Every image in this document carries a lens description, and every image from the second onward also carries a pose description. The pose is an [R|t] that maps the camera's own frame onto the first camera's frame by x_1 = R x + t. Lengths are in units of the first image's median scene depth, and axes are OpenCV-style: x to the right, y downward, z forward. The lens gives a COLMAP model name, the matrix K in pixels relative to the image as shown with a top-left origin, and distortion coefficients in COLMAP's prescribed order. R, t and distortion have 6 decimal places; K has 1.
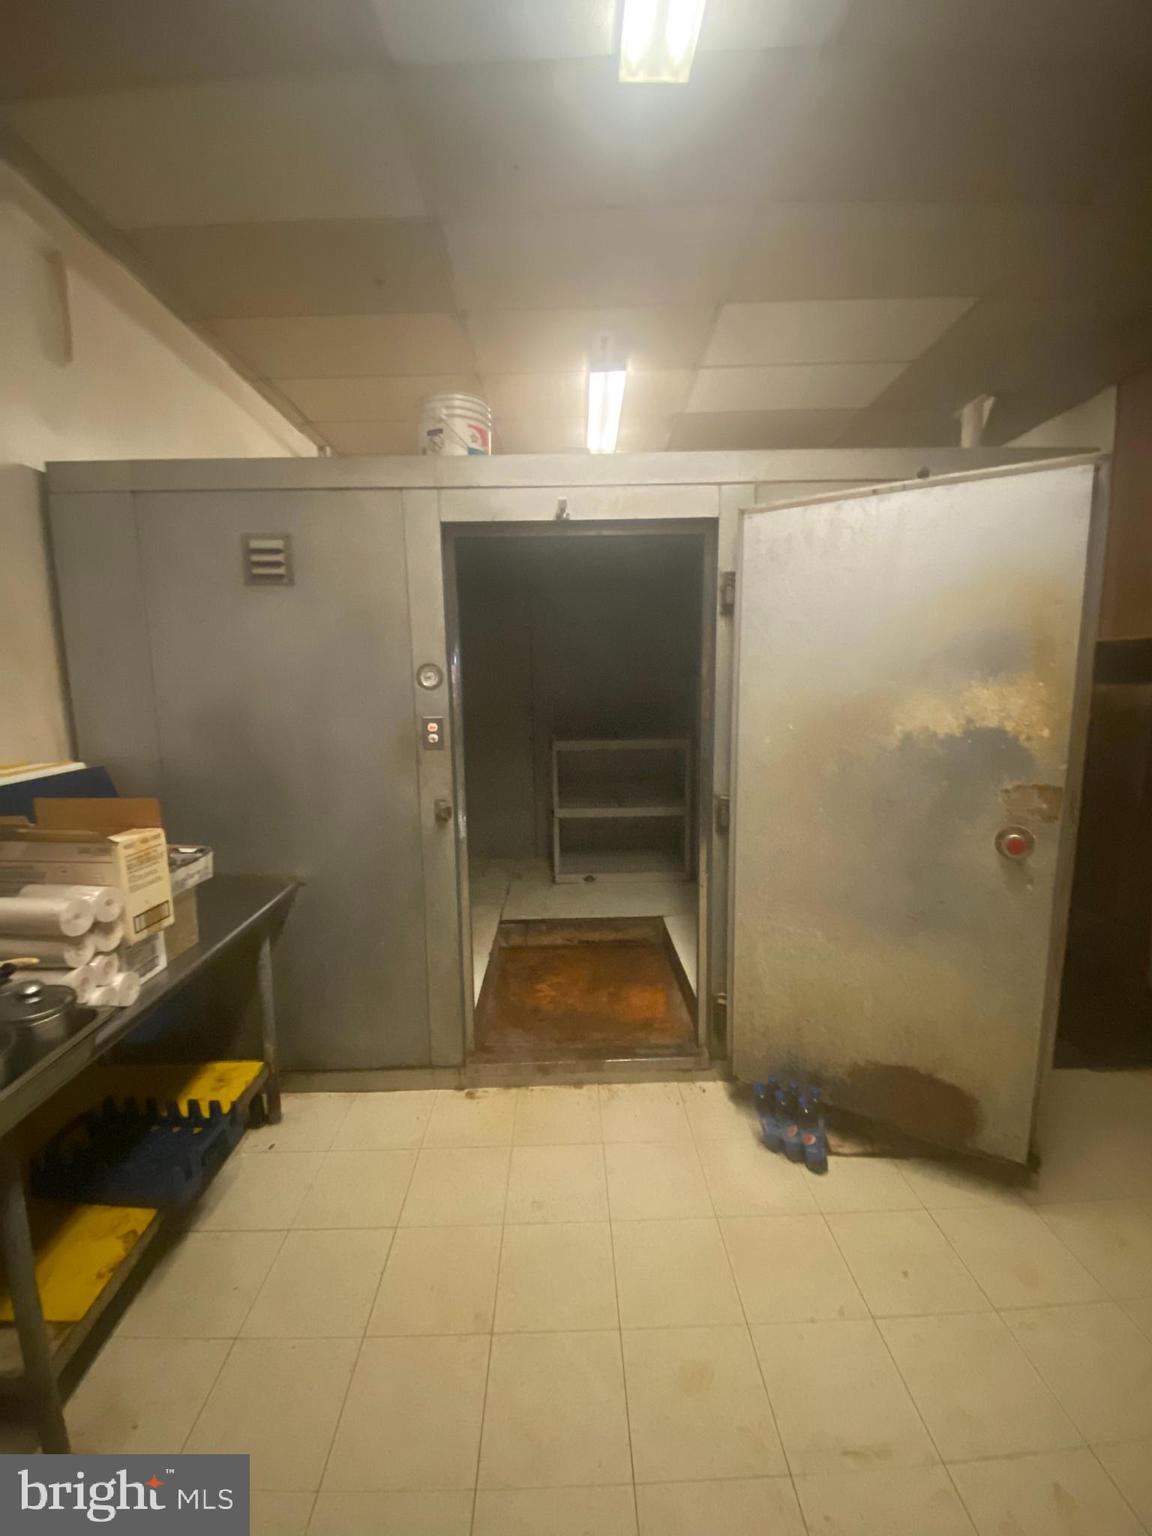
lens RADIAL K [[620.4, 0, 571.1], [0, 620.4, 771.8], [0, 0, 1]] dist [0.004372, -0.010865]
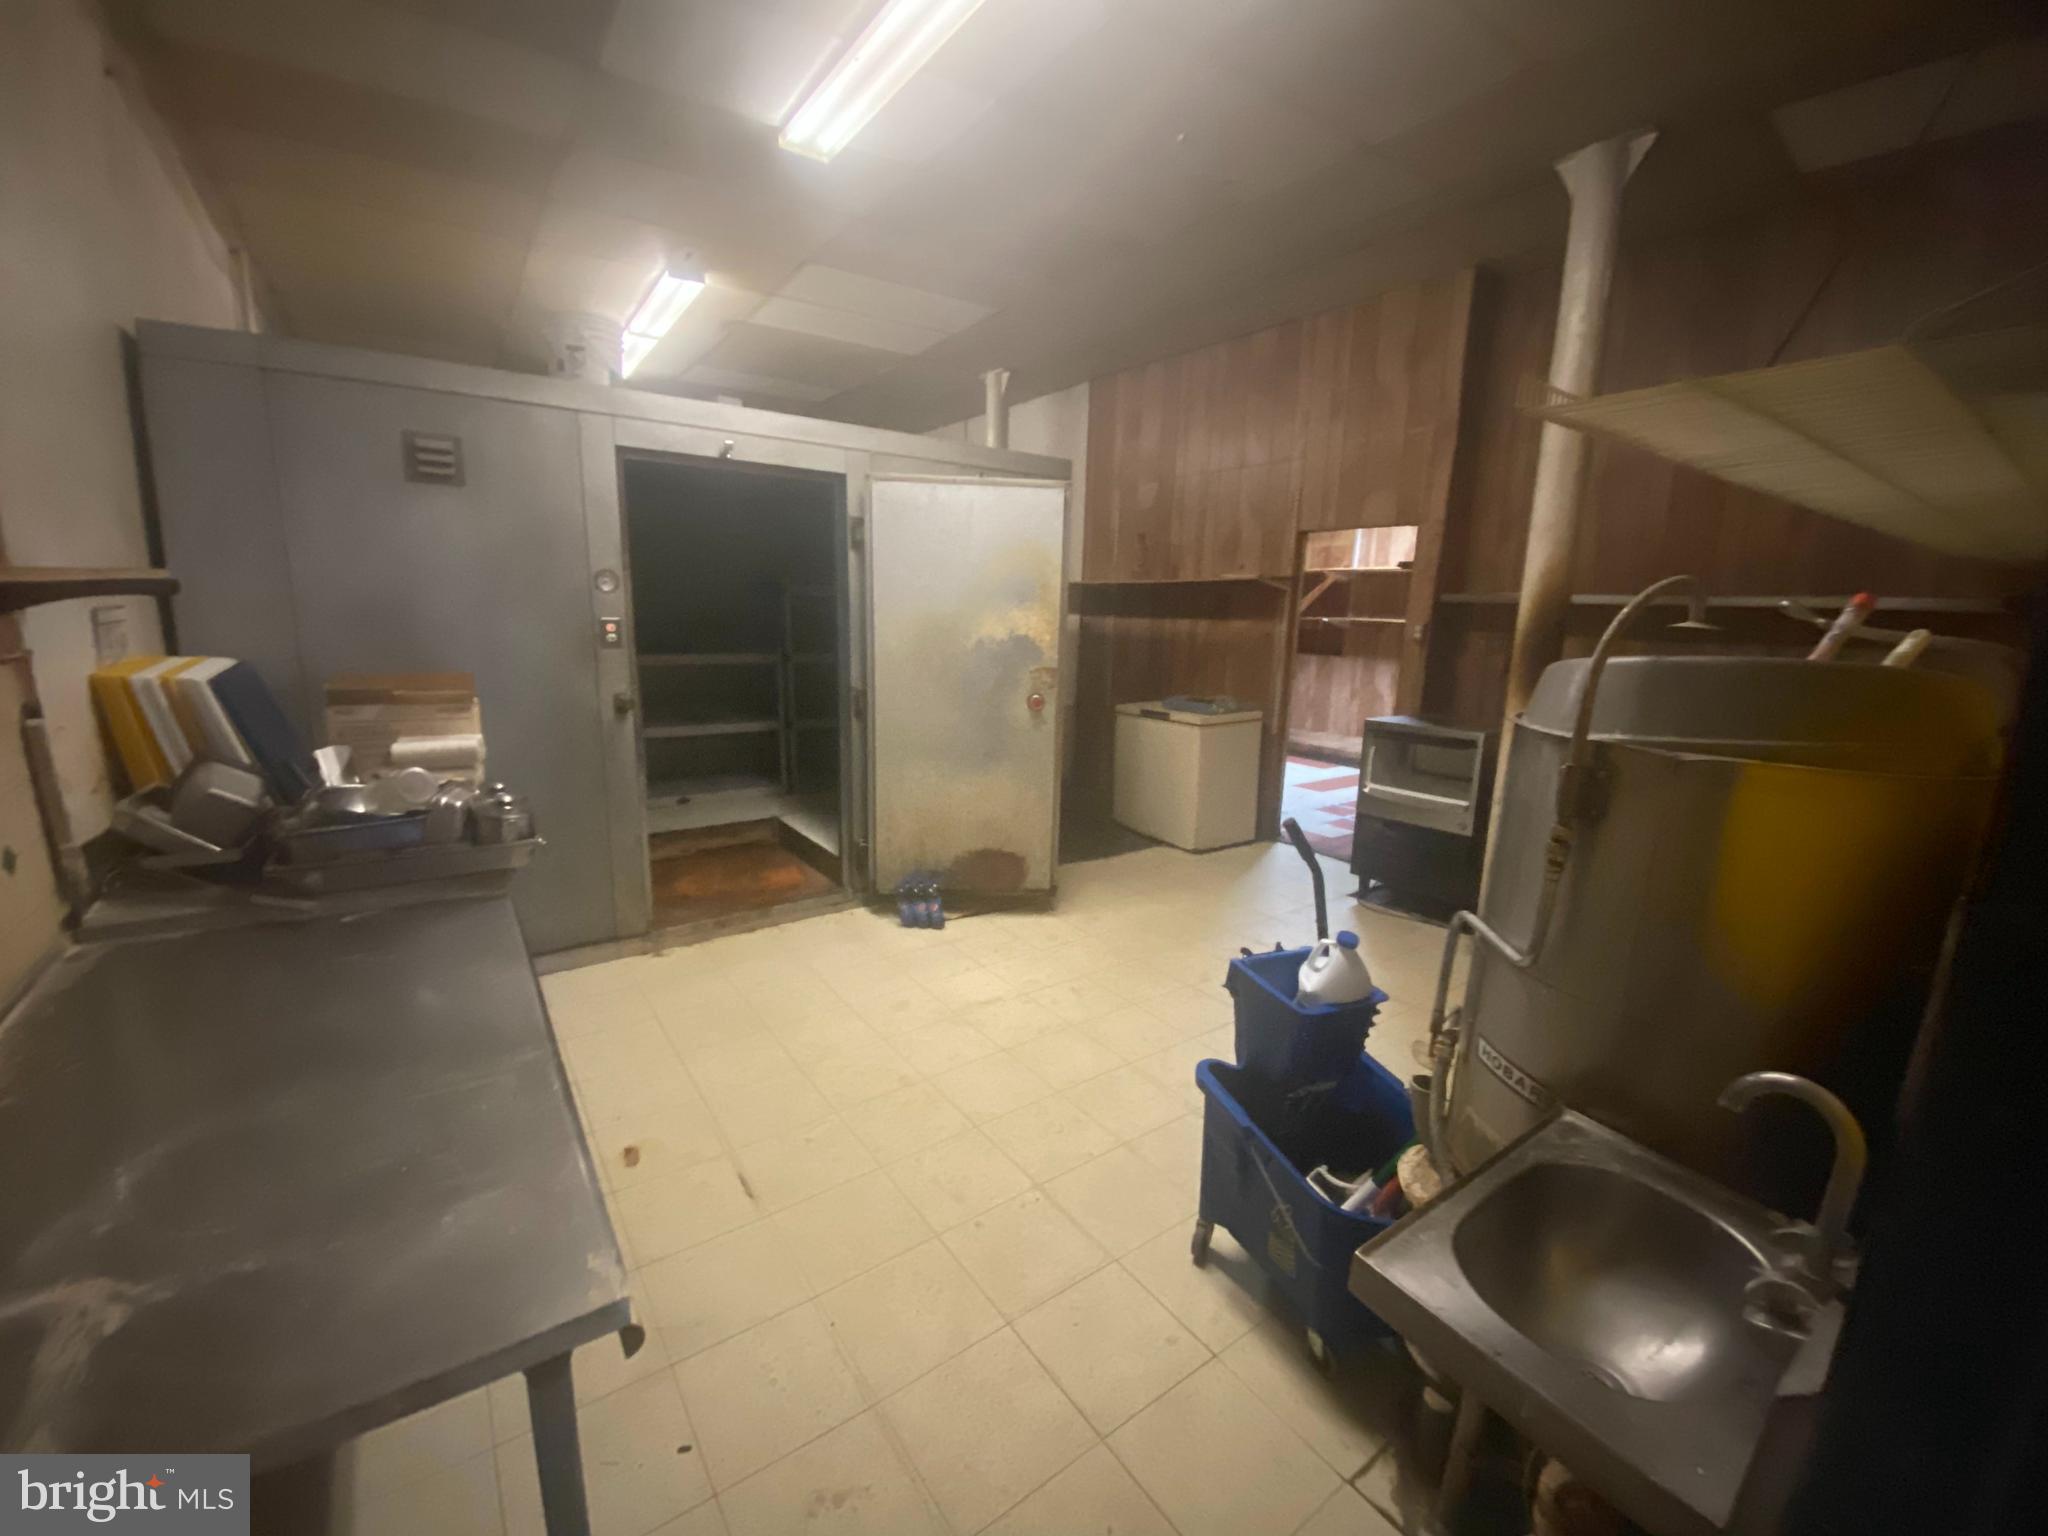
lens RADIAL K [[827.2, 0, 1025.1], [0, 827.2, 779.3], [0, 0, 1]] dist [0.004372, -0.010865]
pose [[0.819909, -0.073879, 0.567706, -0.494836], [0.039924, 0.996603, 0.072034, 0.126218], [-0.571100, -0.036396, 0.820074, -0.686907]]
